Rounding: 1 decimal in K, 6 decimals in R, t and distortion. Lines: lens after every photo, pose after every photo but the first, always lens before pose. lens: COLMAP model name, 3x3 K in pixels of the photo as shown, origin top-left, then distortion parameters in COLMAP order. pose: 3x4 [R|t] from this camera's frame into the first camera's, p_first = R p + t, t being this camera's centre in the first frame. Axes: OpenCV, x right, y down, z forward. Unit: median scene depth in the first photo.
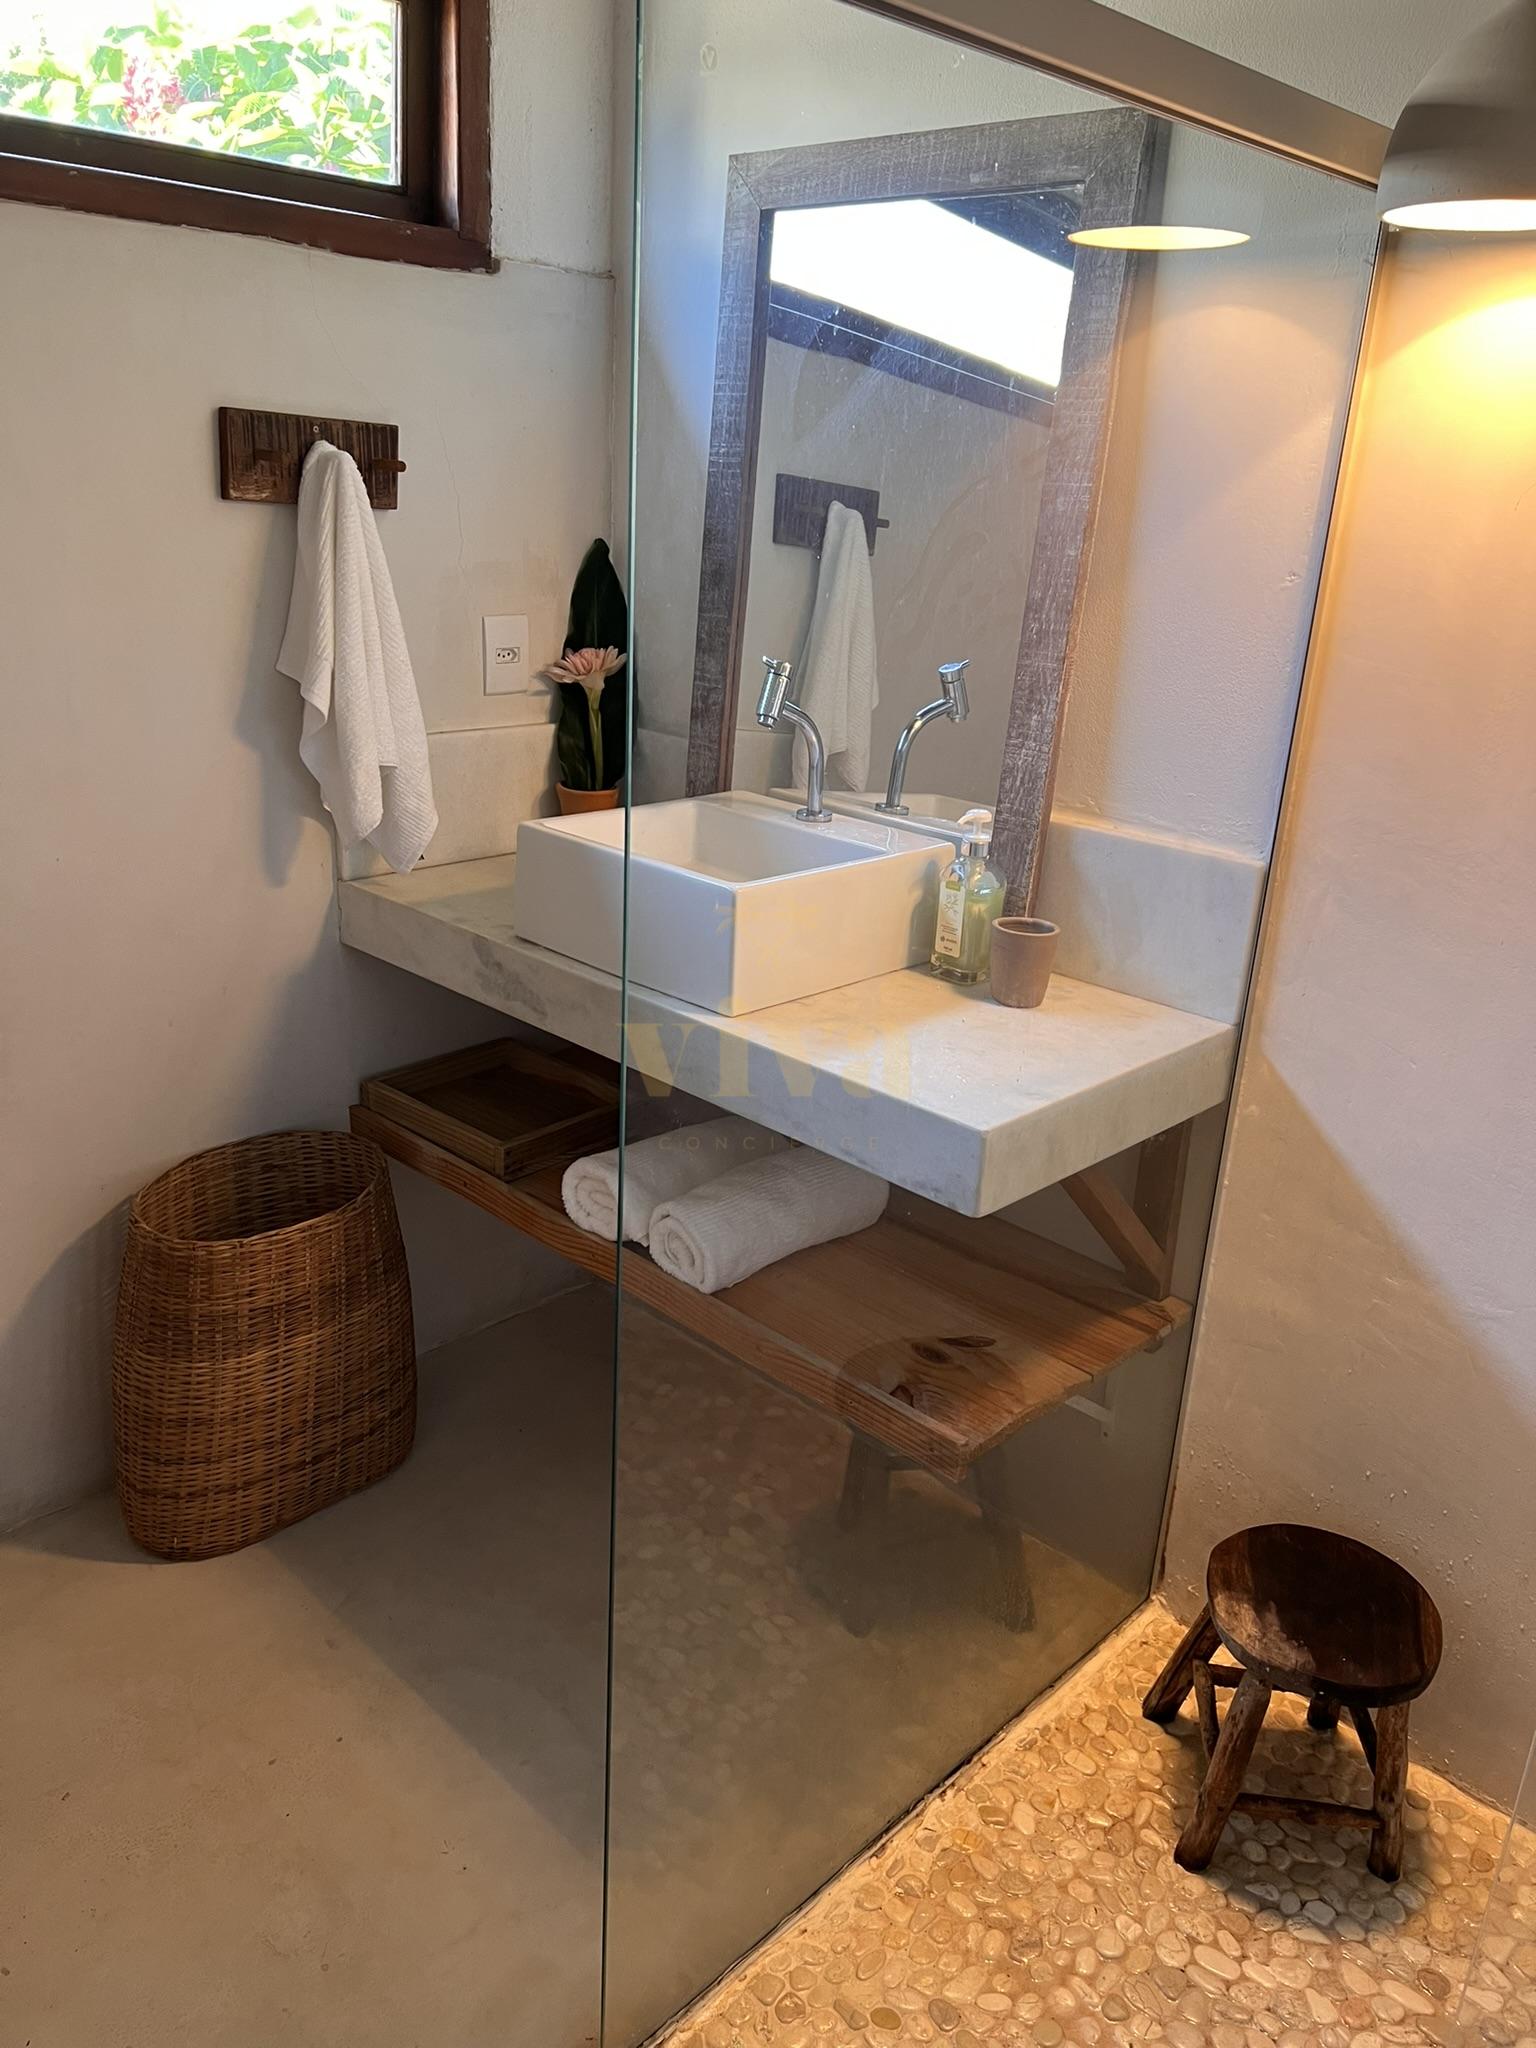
lens RADIAL K [[1560.5, 0, 767.3], [0, 1560.5, 1033.5], [0, 0, 1]] dist [0.037436, -0.051857]
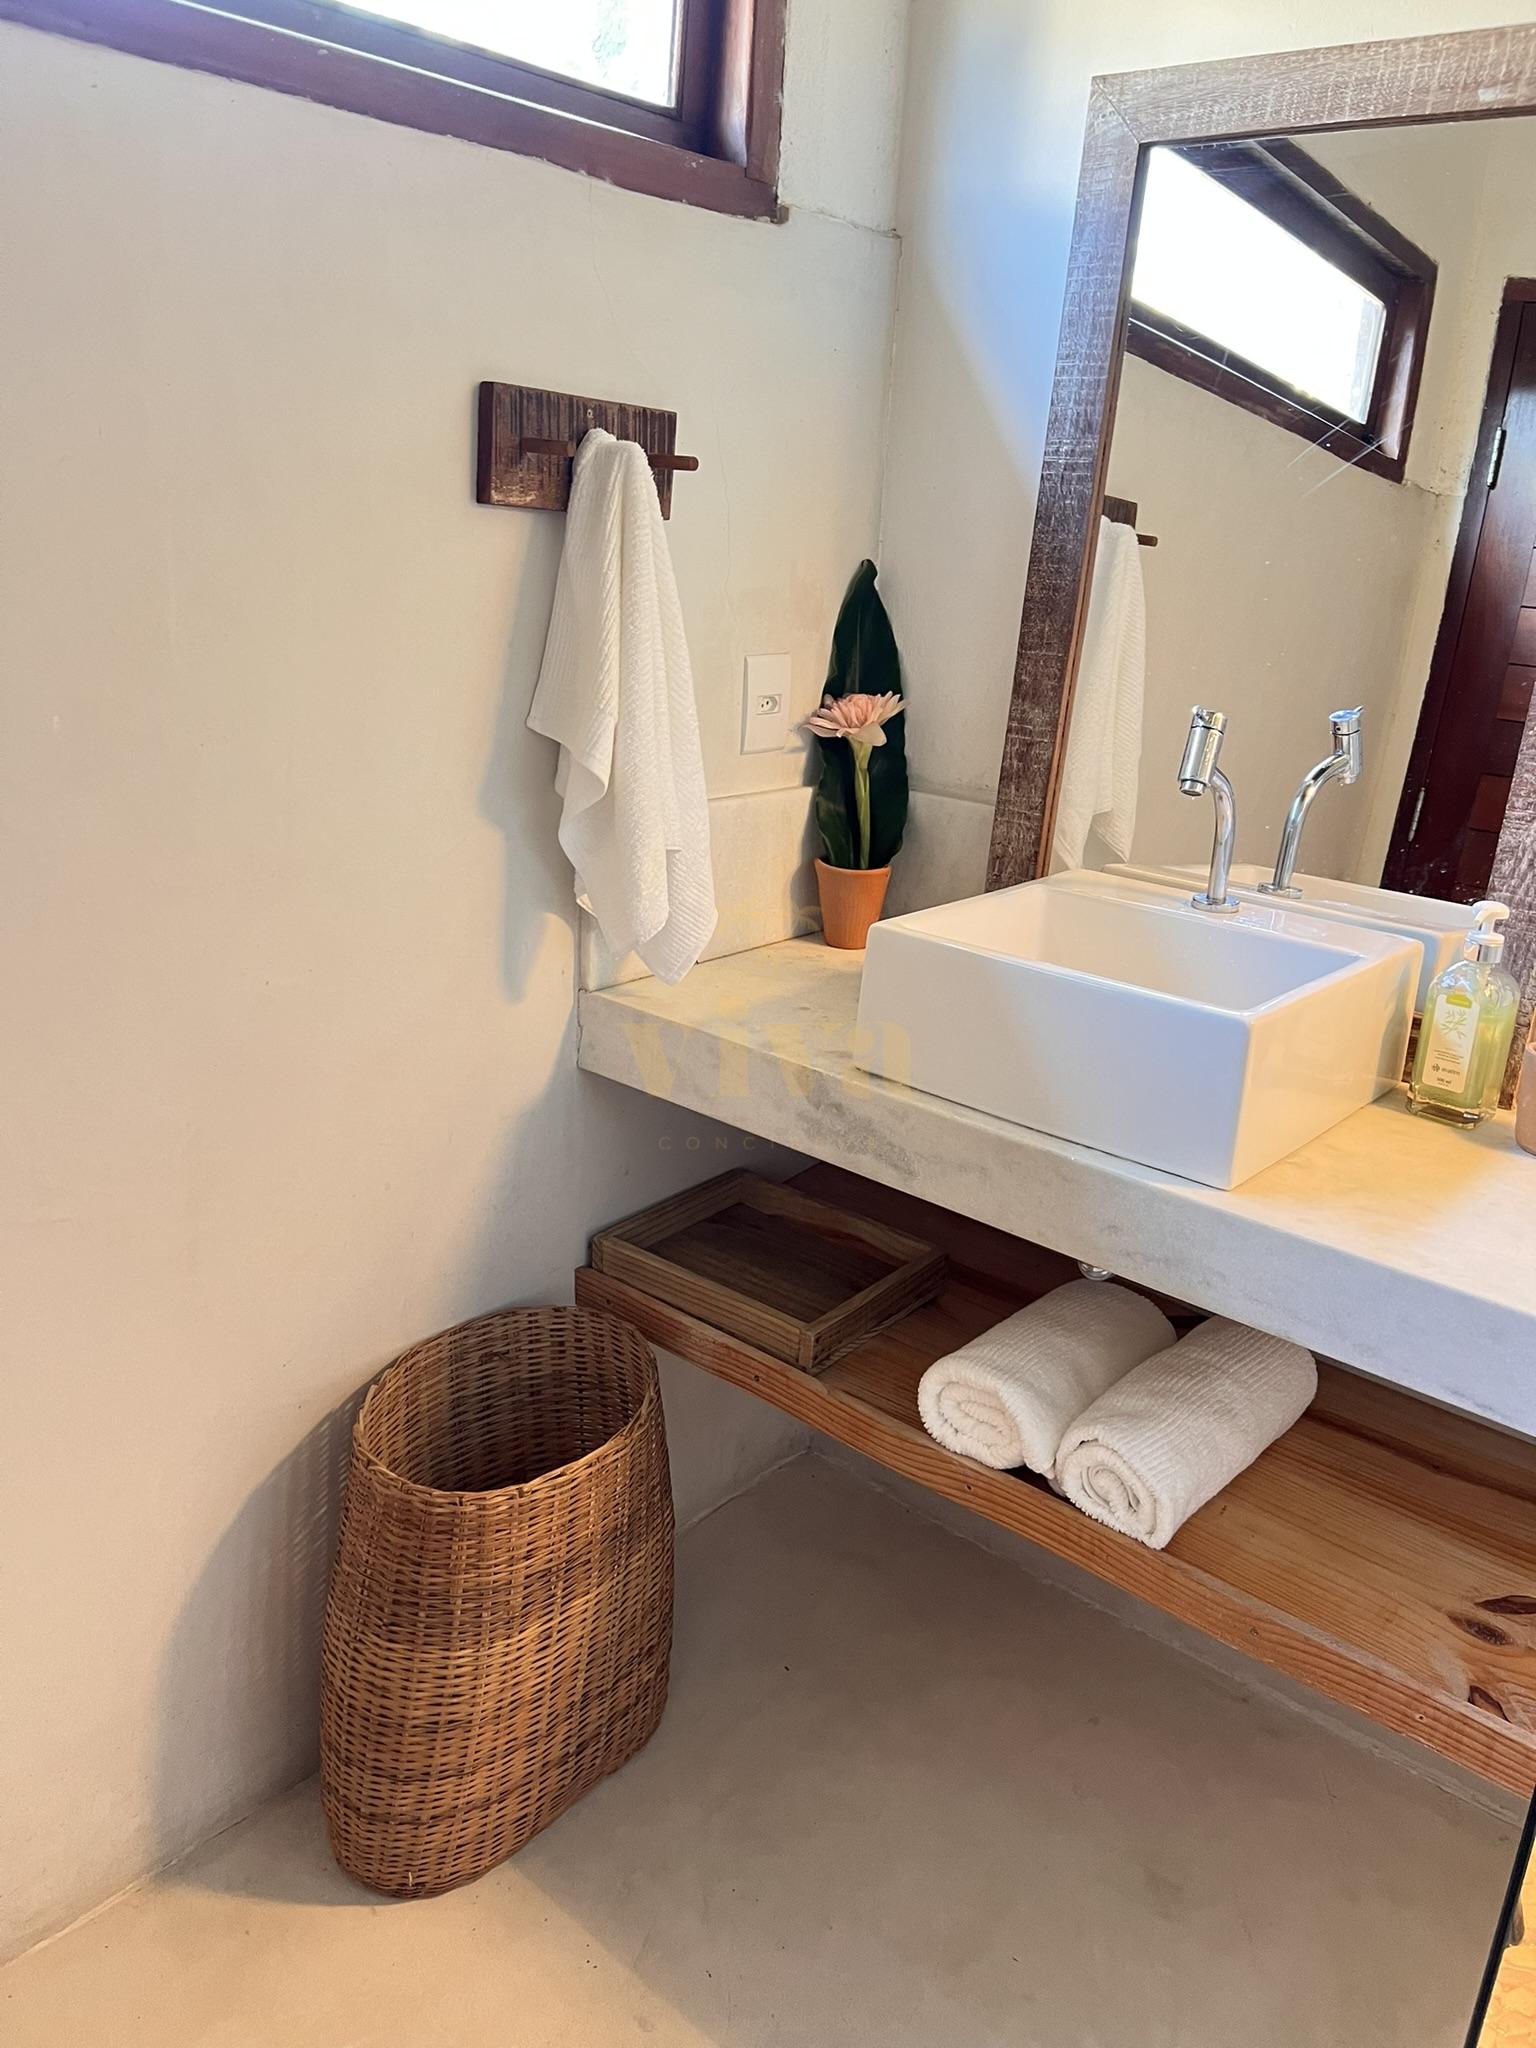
lens RADIAL K [[1560.5, 0, 776.7], [0, 1560.5, 1034.7], [0, 0, 1]] dist [0.037436, -0.051857]
pose [[0.998268, -0.016552, 0.056456, -0.236564], [0.017721, 0.999638, -0.020267, -0.062362], [-0.056100, 0.021232, 0.998199, 0.227872]]
